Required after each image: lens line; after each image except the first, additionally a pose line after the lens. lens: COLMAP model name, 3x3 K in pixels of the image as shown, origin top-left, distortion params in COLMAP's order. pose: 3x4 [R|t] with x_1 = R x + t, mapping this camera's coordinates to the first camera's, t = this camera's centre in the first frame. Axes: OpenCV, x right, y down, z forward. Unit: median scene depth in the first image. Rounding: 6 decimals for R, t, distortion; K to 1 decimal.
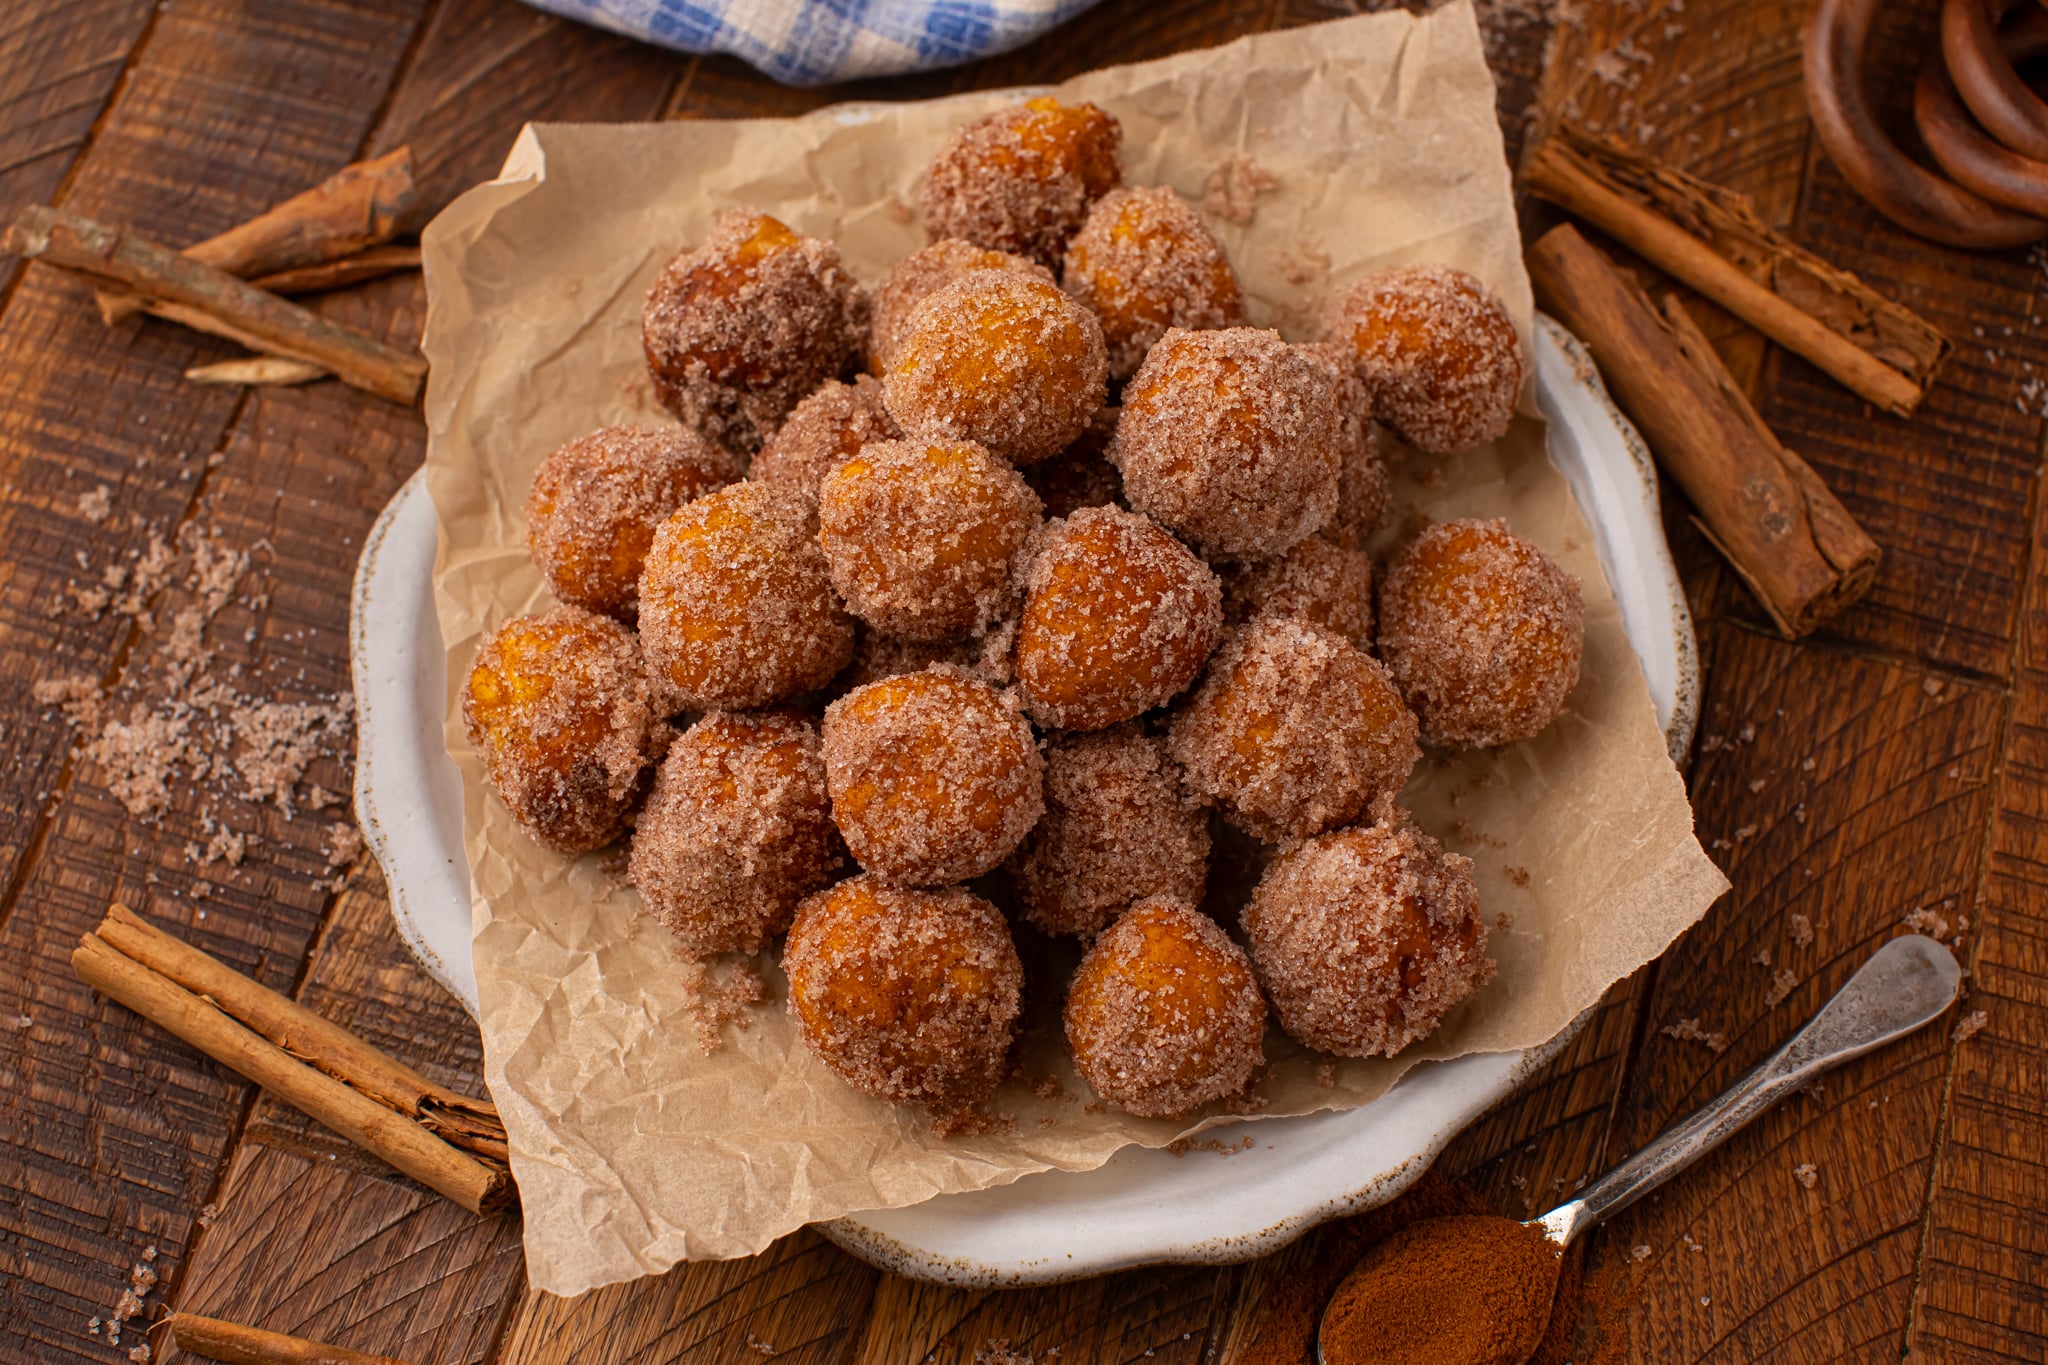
lens RADIAL K [[3150.8, 0, 1024.0], [0, 3150.8, 682.5], [0, 0, 1]] dist [-0.182921, -0.018785]
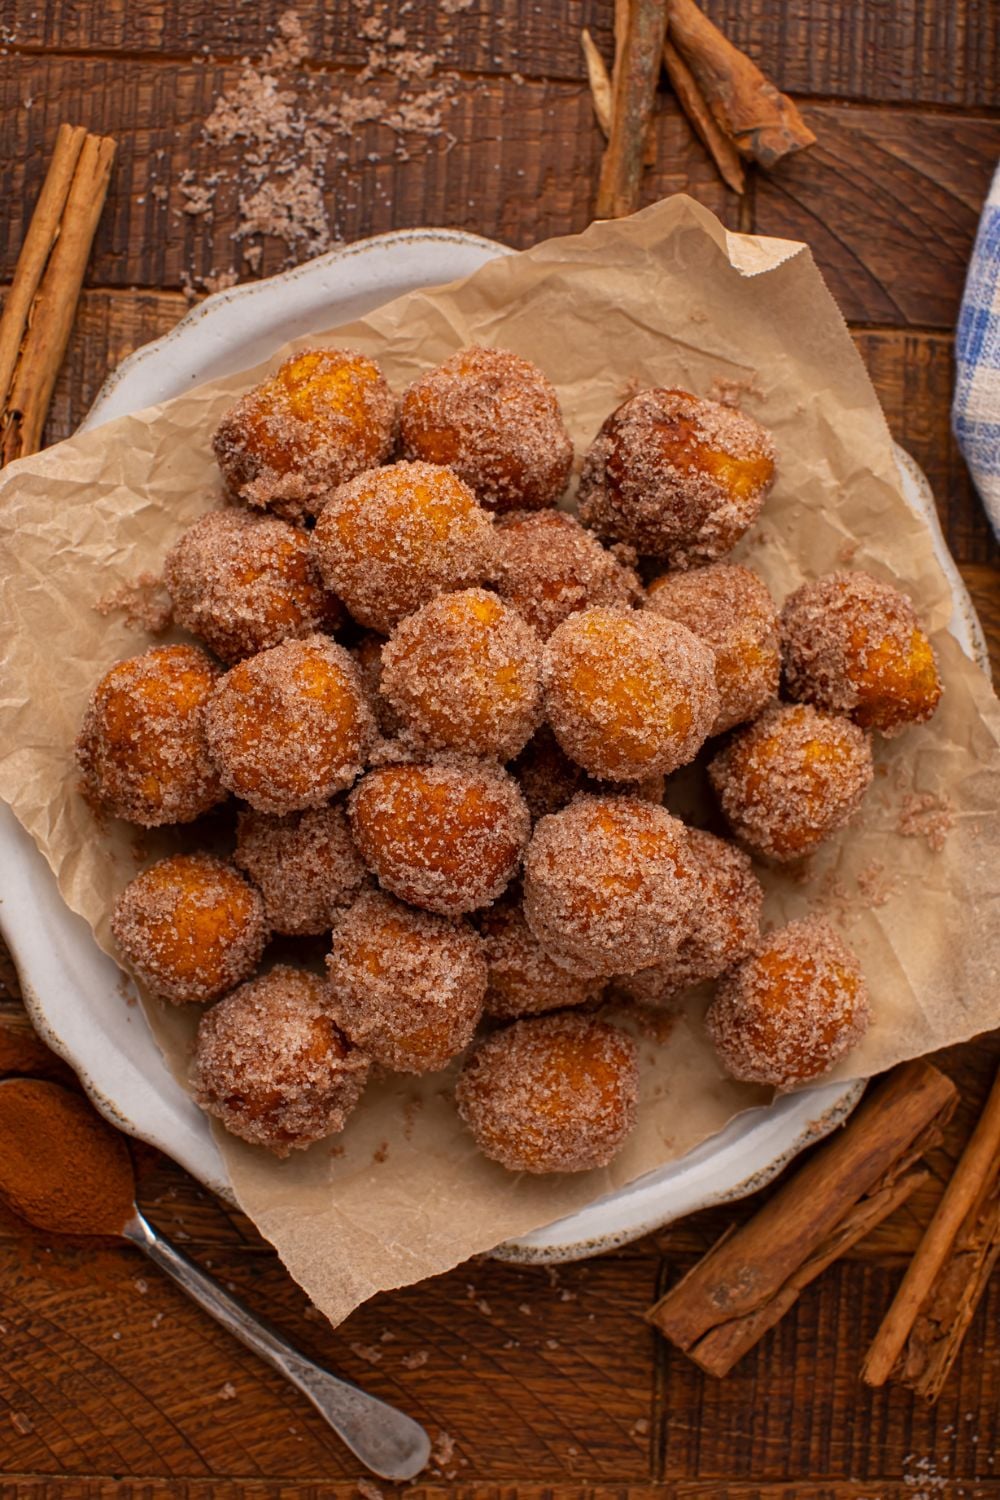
lens RADIAL K [[2307.7, 0, 500.0], [0, 2307.7, 750.0], [0, 0, 1]] dist [-0.182921, -0.018785]
pose [[0.240340, 0.970637, 0.009996, -0.007822], [-0.897001, 0.218148, 0.384450, -0.416477], [0.370981, -0.101365, 0.923092, 0.139490]]
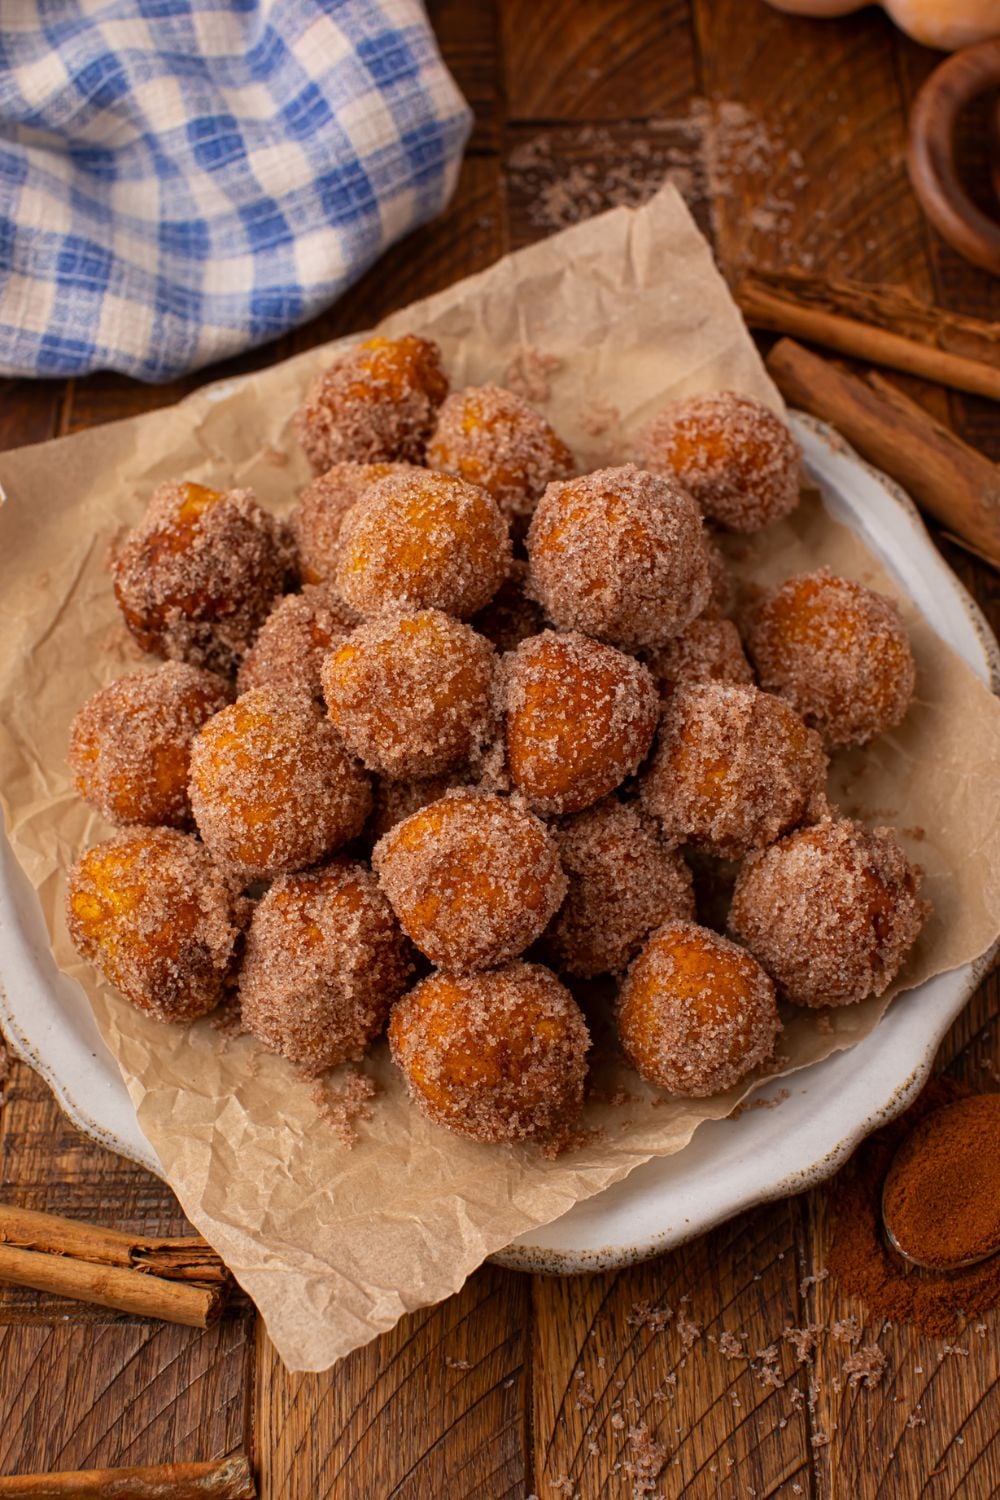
lens RADIAL K [[2307.7, 0, 500.0], [0, 2307.7, 750.0], [0, 0, 1]] dist [-0.182921, -0.018785]
pose [[0.956071, -0.260692, 0.134041, -0.126075], [0.263615, 0.964619, -0.004221, -0.012122], [-0.128198, 0.039371, 0.990967, 0.101769]]
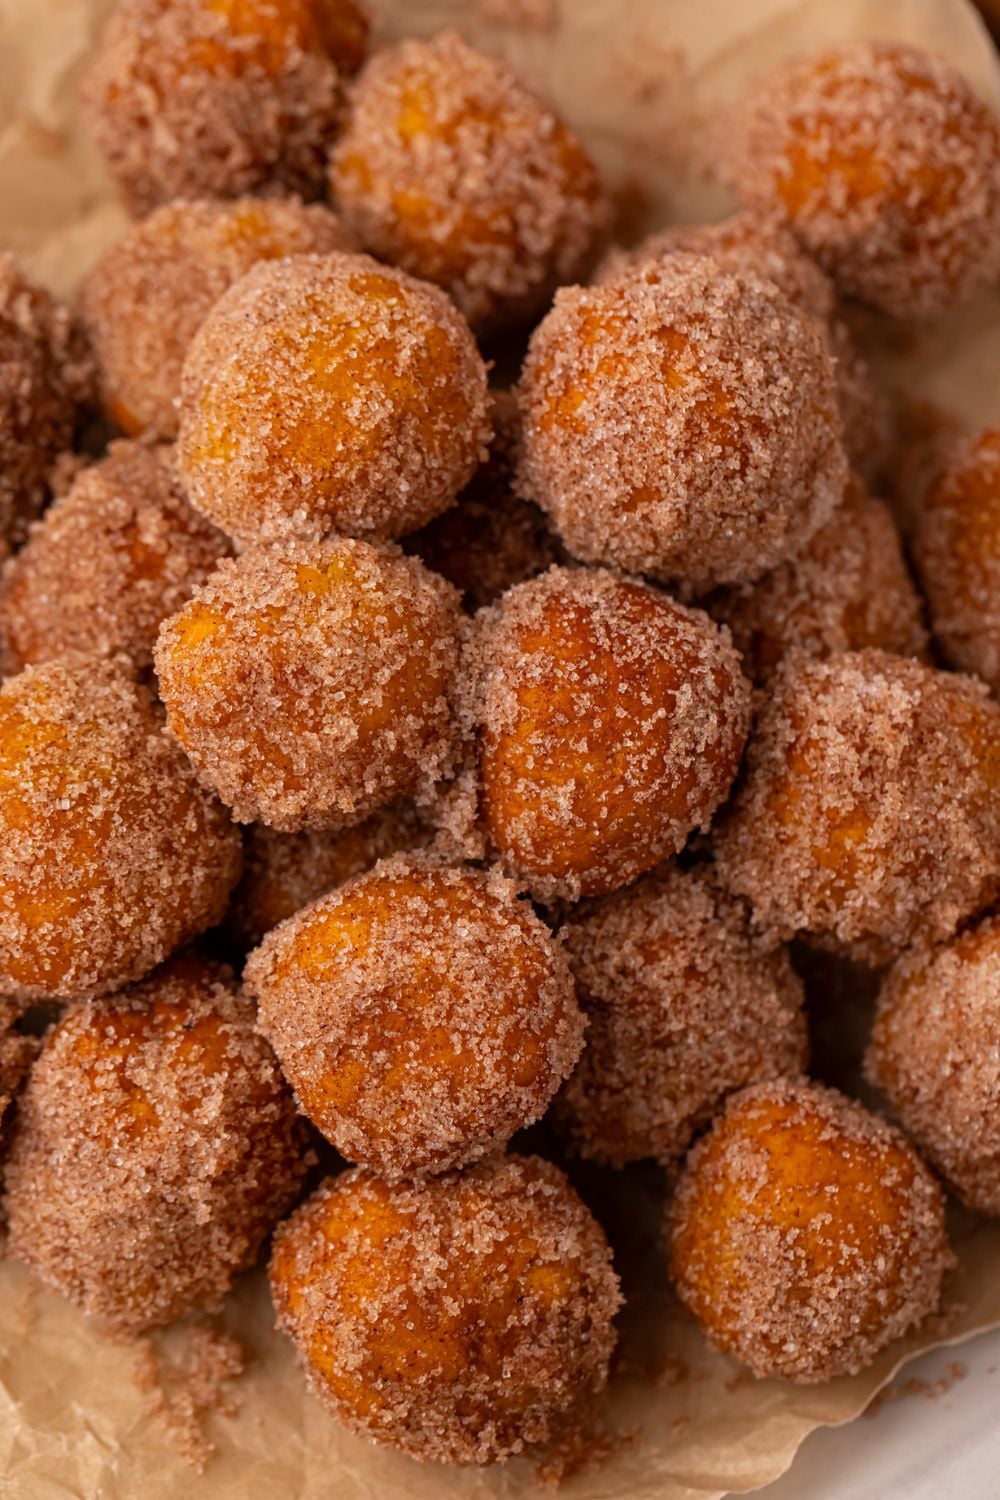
lens RADIAL K [[5186.4, 0, 552.3], [0, 5186.4, 746.3], [0, 0, 1]] dist [0.061985, 2.447251]
pose [[0.954355, -0.269804, 0.128107, -0.132918], [0.249902, 0.956232, 0.152216, -0.196879], [-0.163569, -0.113253, 0.980010, -0.138233]]
